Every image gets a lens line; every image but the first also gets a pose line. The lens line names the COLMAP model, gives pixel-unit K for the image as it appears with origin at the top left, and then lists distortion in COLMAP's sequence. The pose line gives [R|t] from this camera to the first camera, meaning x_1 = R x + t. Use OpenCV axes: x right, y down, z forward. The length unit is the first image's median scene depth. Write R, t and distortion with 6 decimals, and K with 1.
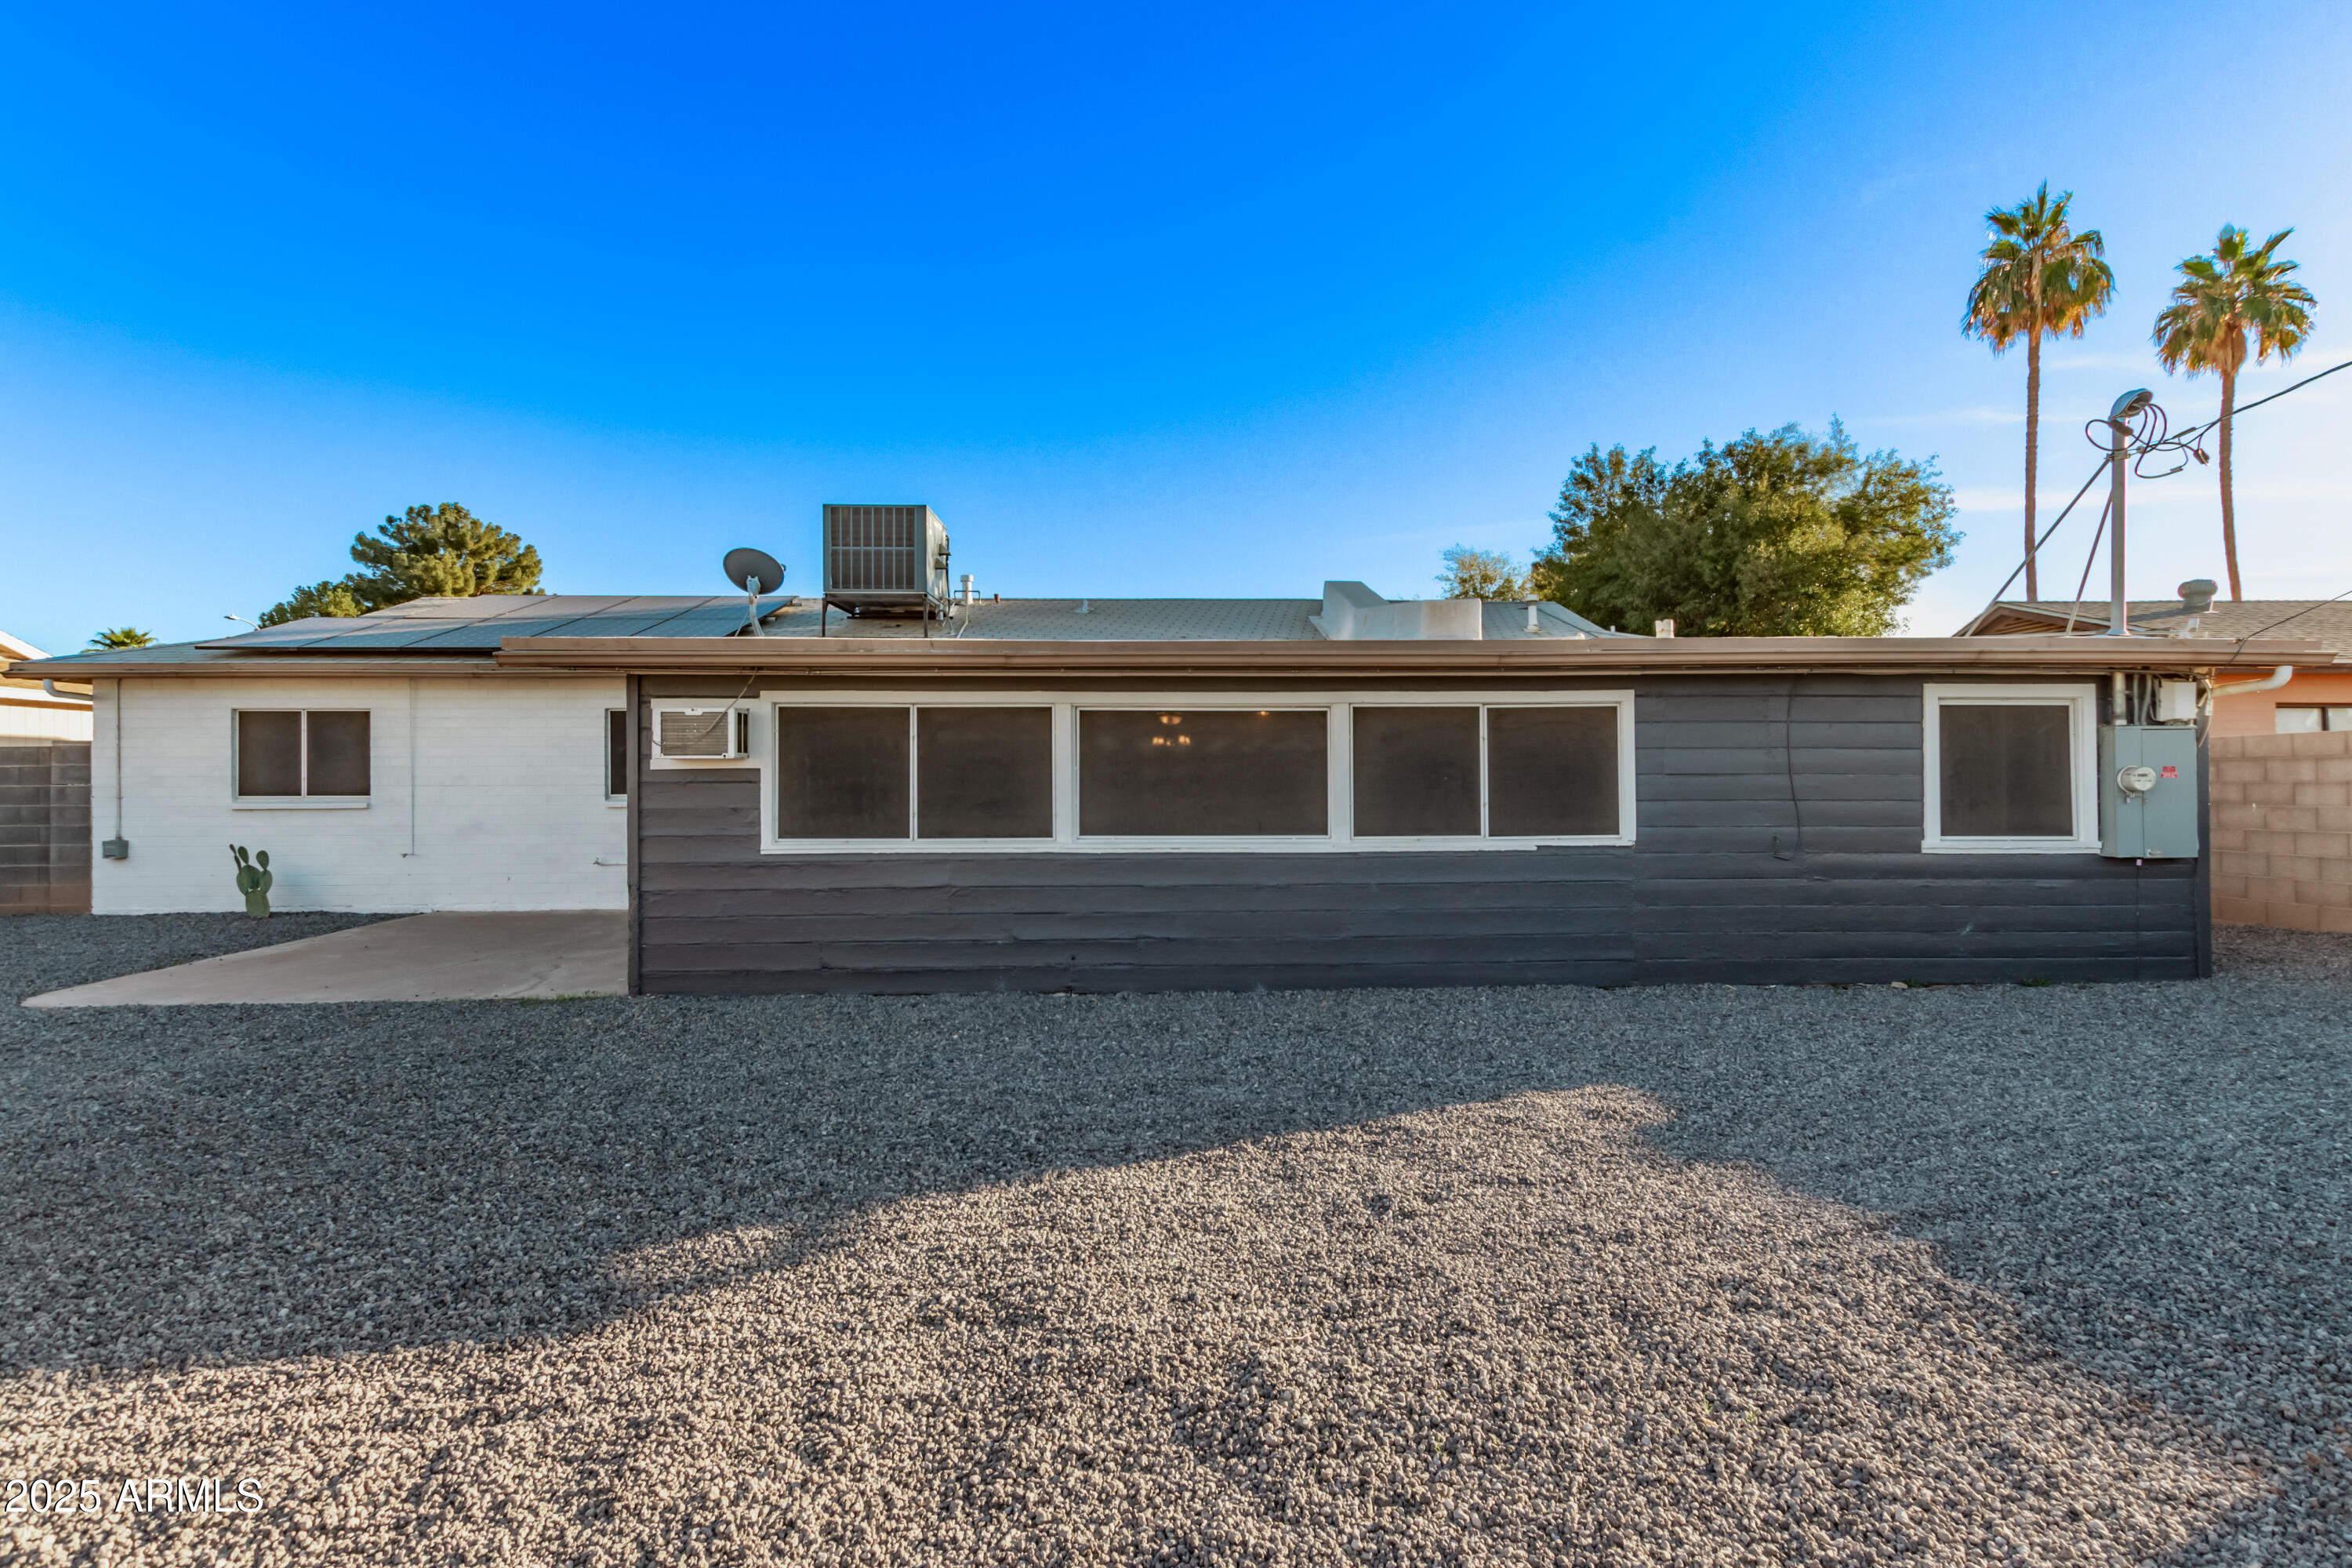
lens RADIAL K [[1097.5, 0, 1201.2], [0, 1097.5, 775.1], [0, 0, 1]] dist [0.002064, -0.000323]
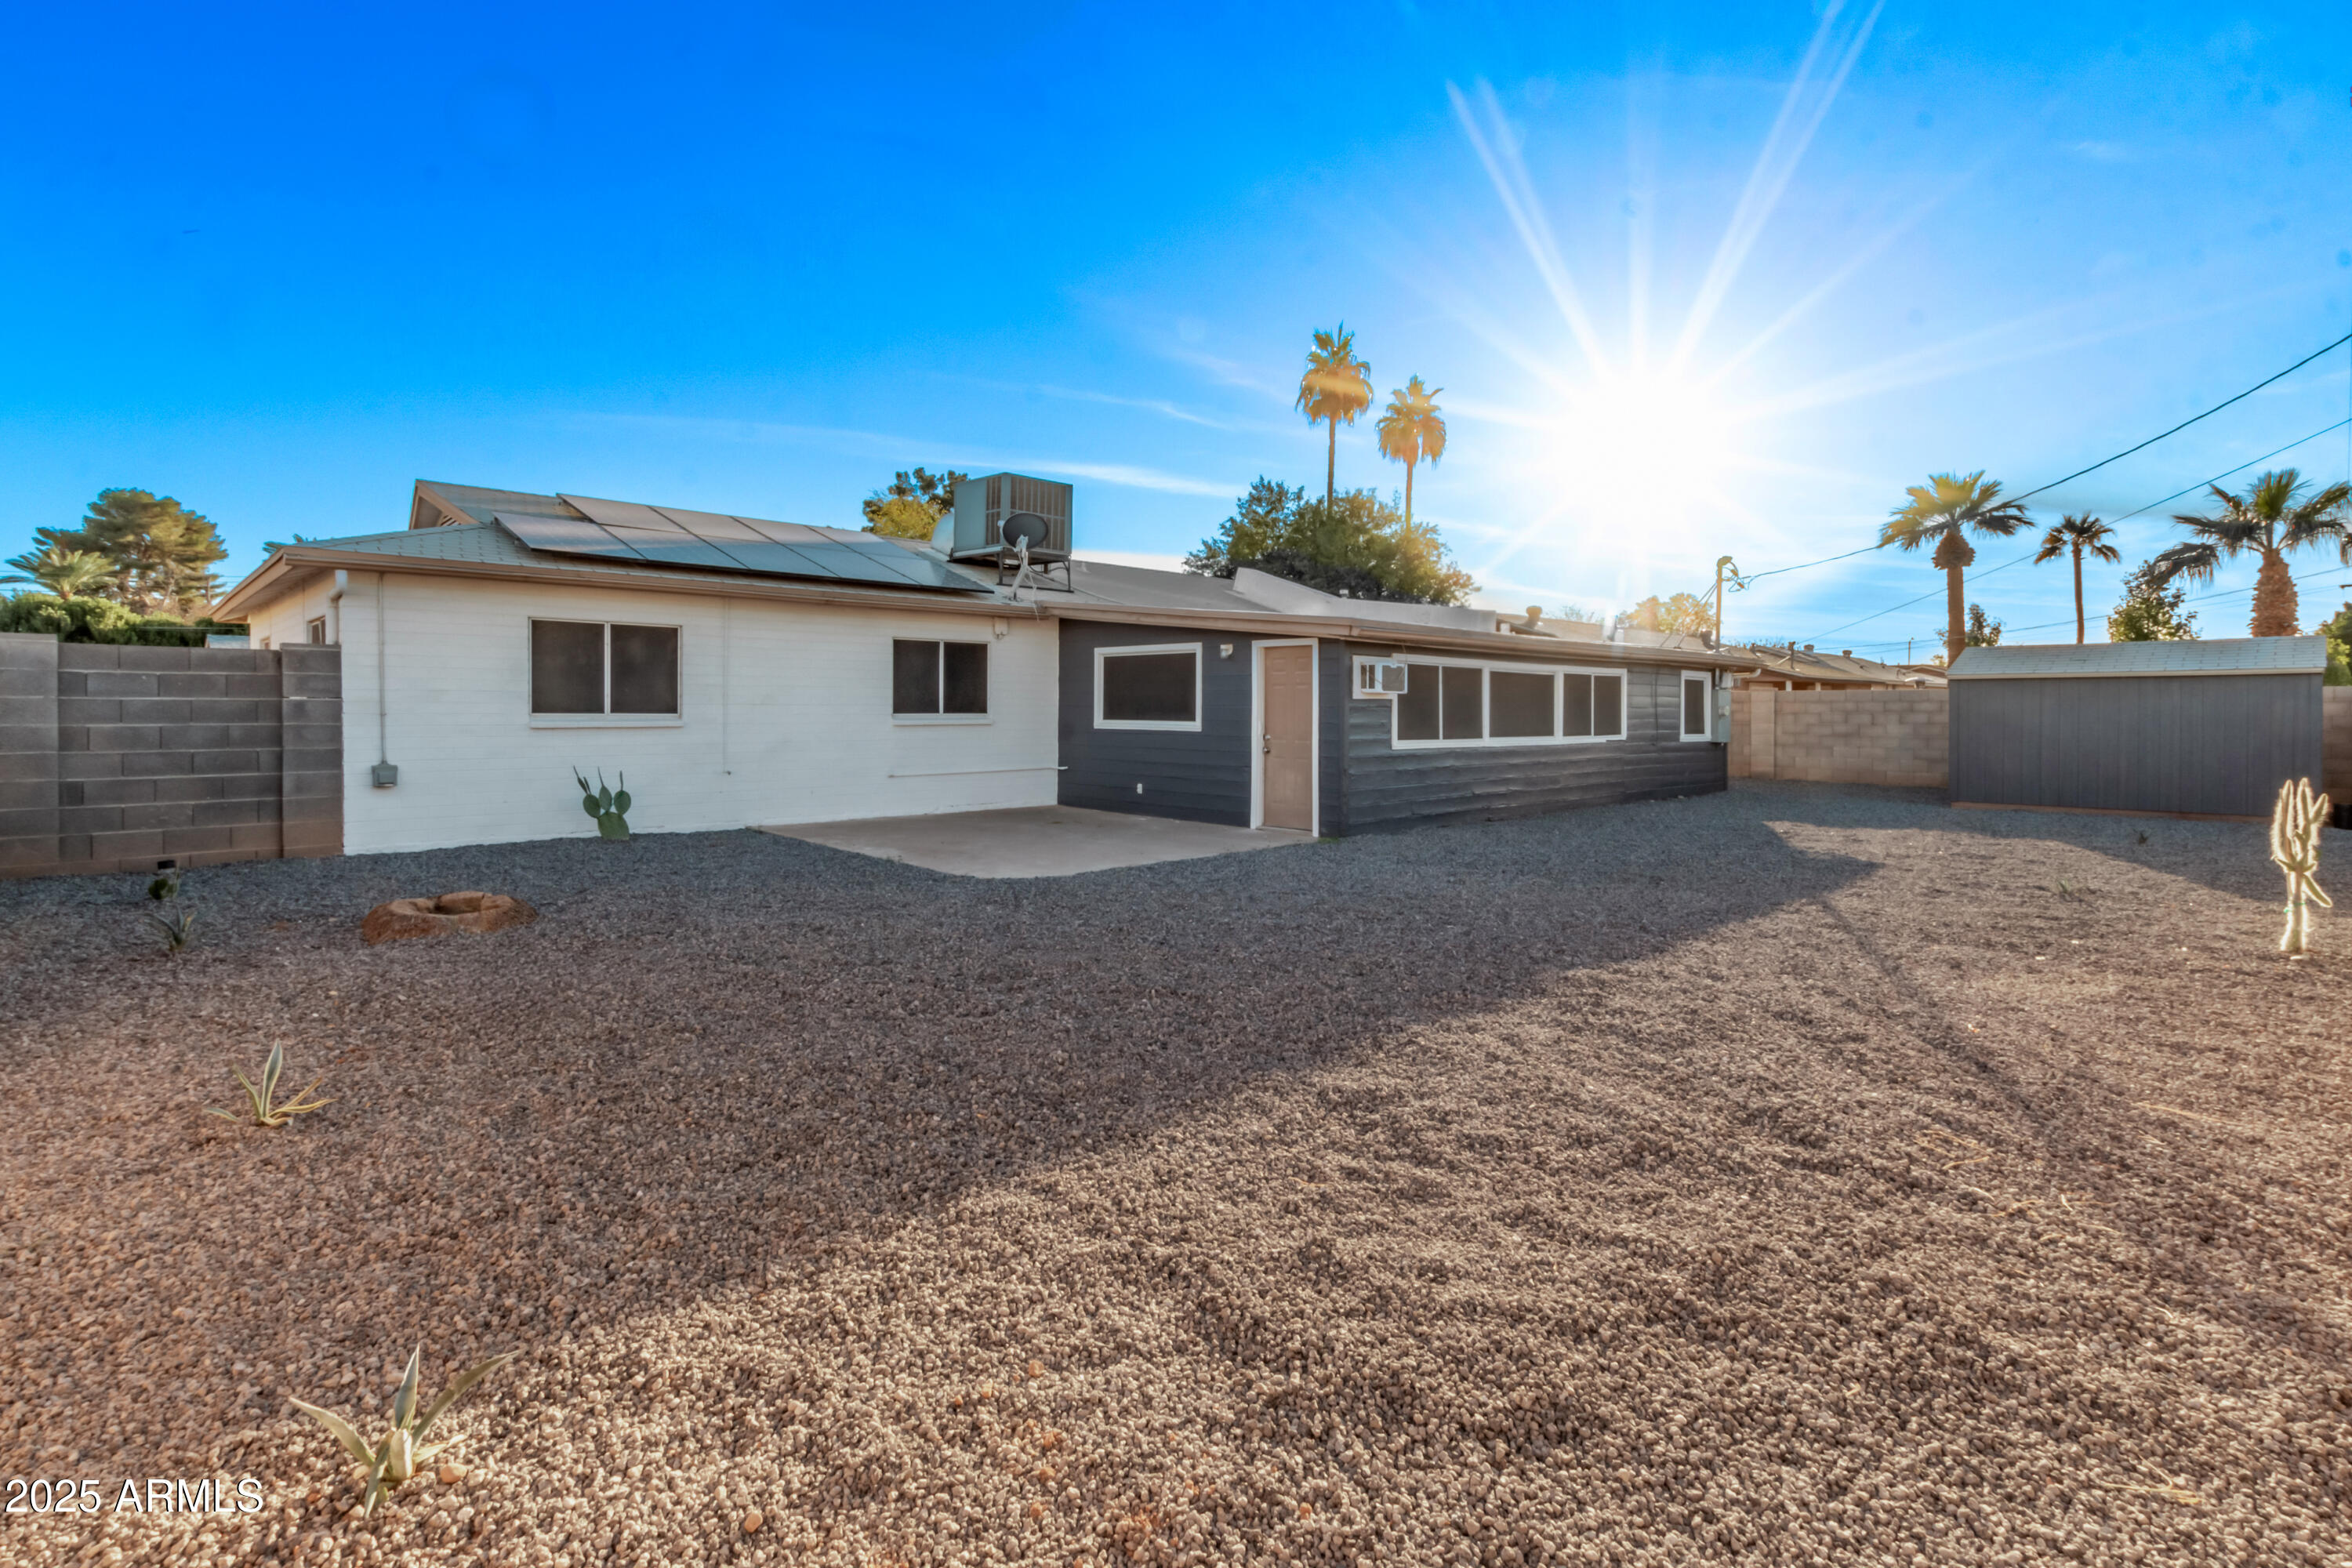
lens RADIAL K [[1090.7, 0, 1170.1], [0, 1090.7, 712.7], [0, 0, 1]] dist [0.001115, -0.000002]
pose [[0.753796, 0.004900, 0.657091, -1.709640], [-0.015136, 0.999836, 0.009908, 0.002513], [-0.656935, -0.017414, 0.753747, -0.045407]]
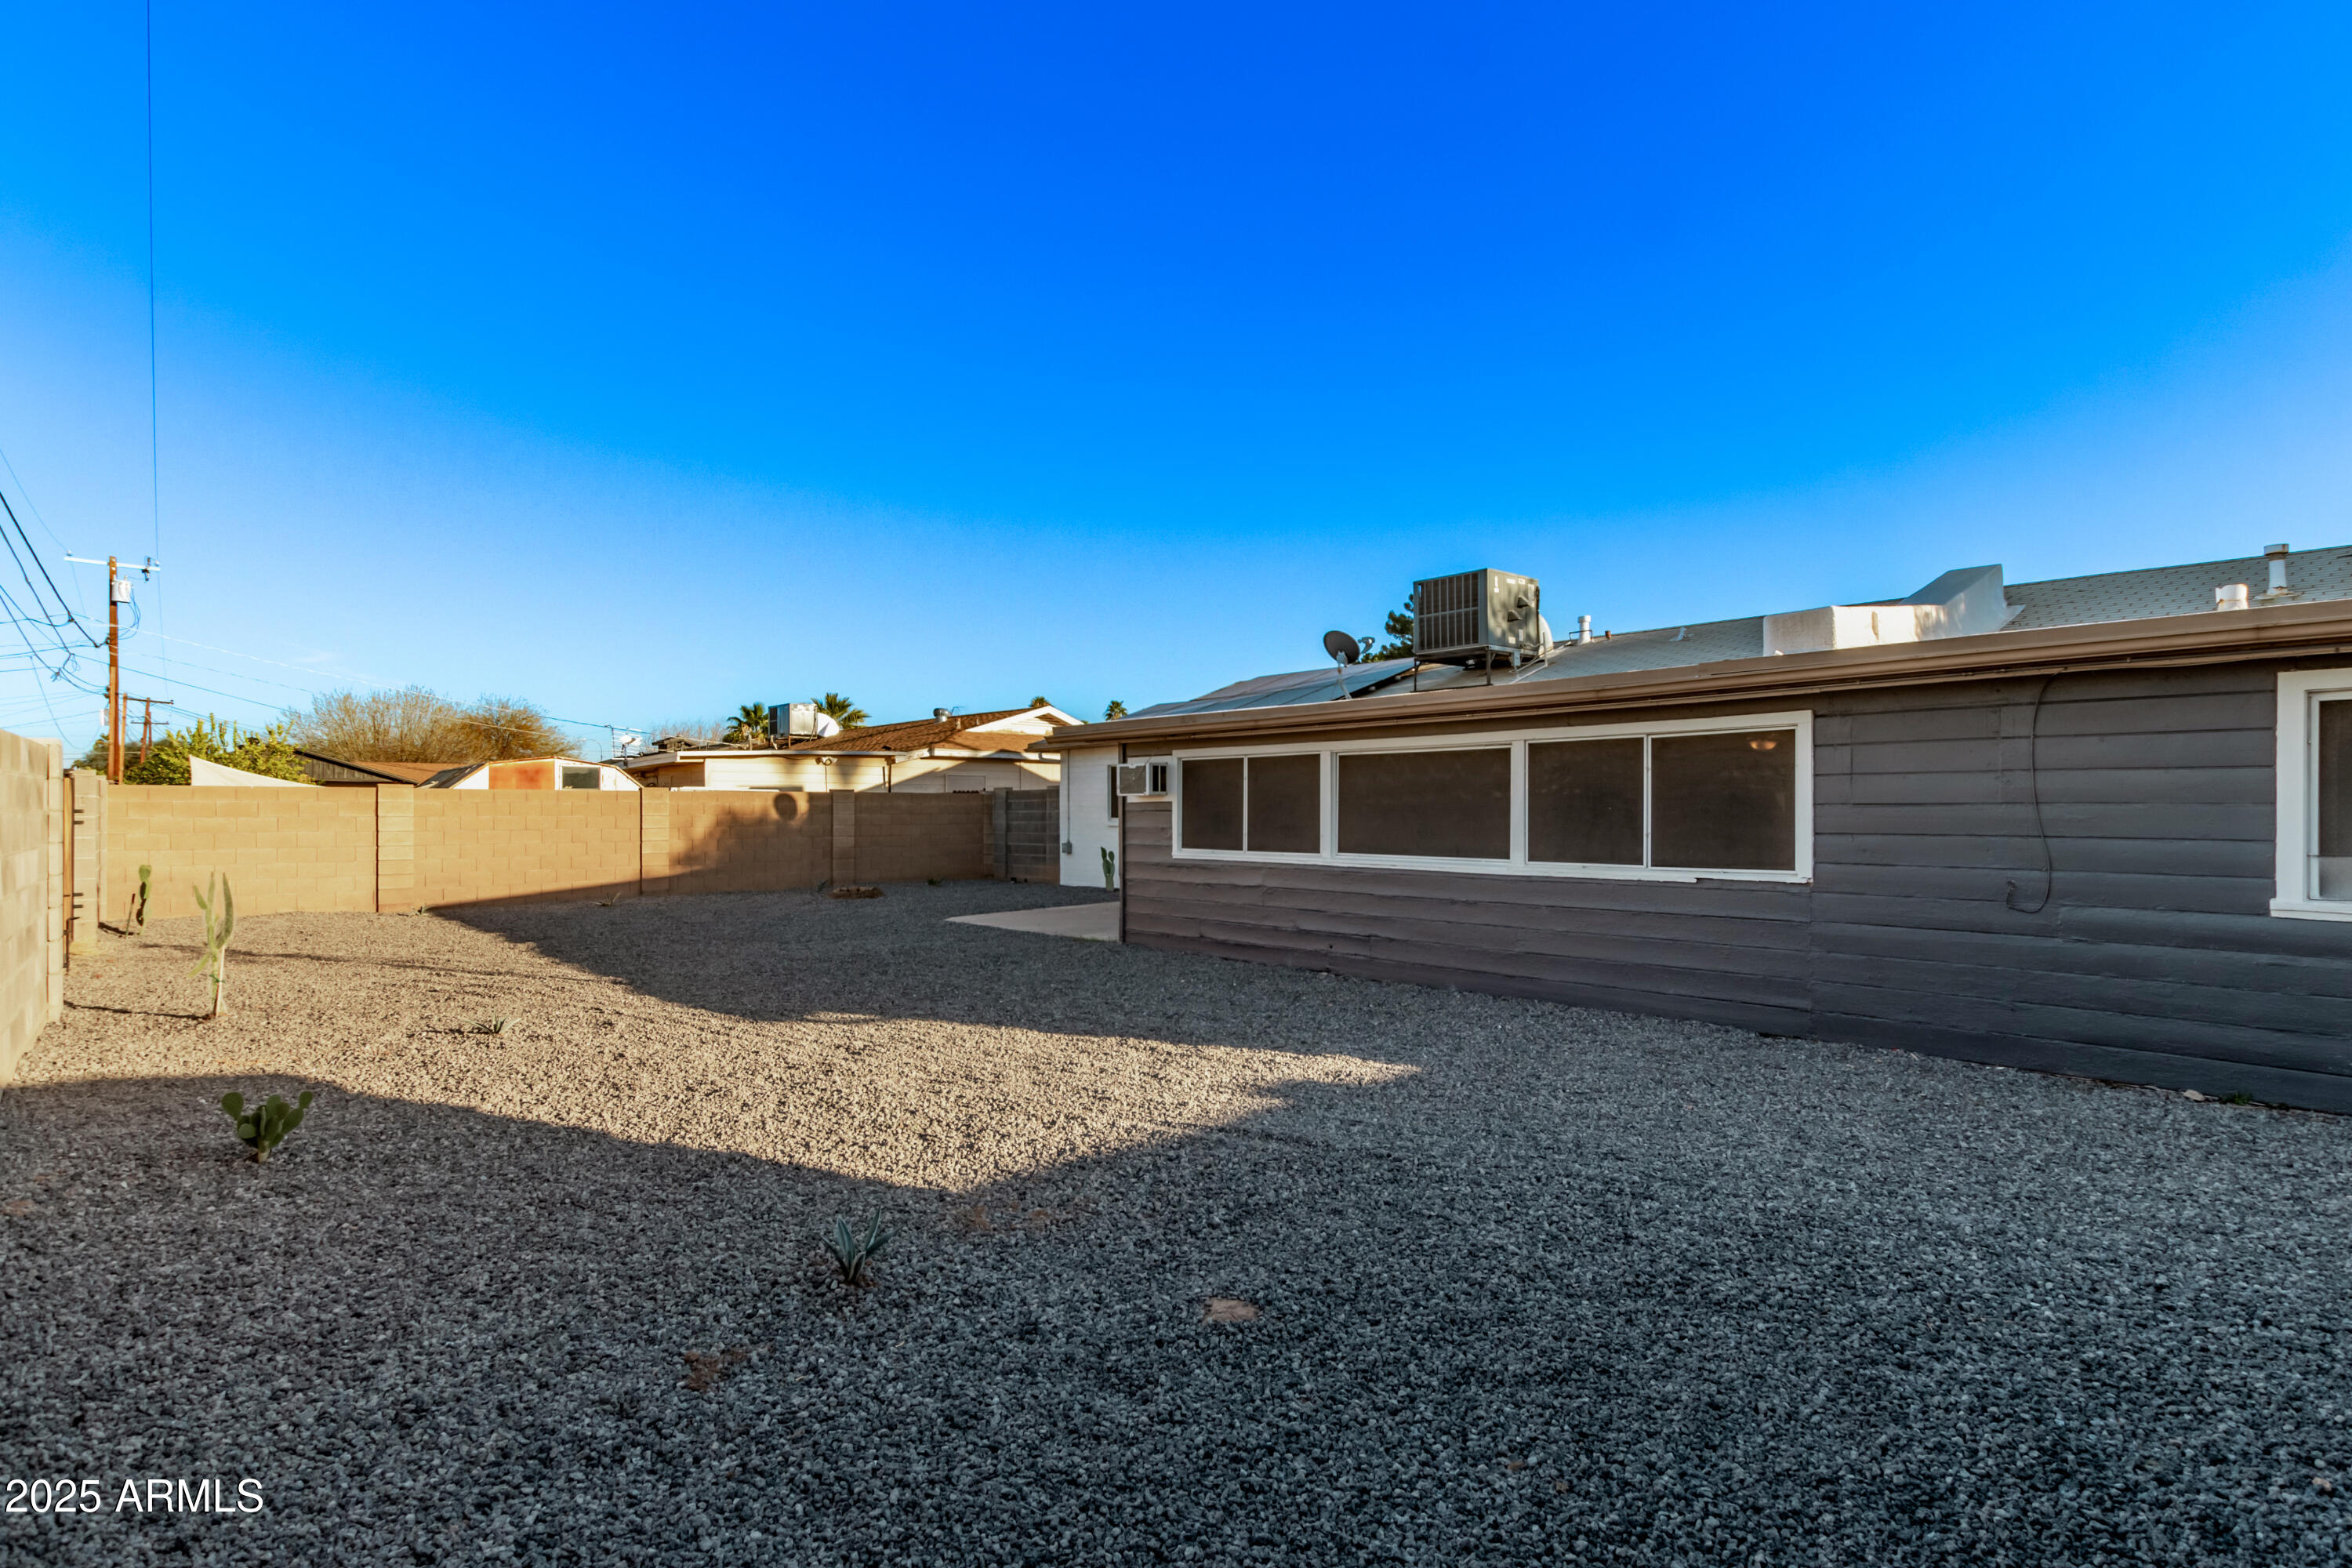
lens RADIAL K [[1102.5, 0, 1187.6], [0, 1102.5, 828.6], [0, 0, 1]] dist [-0.000868, -0.000409]
pose [[0.644234, 0.014957, -0.764682, 0.748248], [0.003216, 0.999747, 0.022265, -0.002528], [0.764822, -0.016803, 0.644023, 0.030653]]
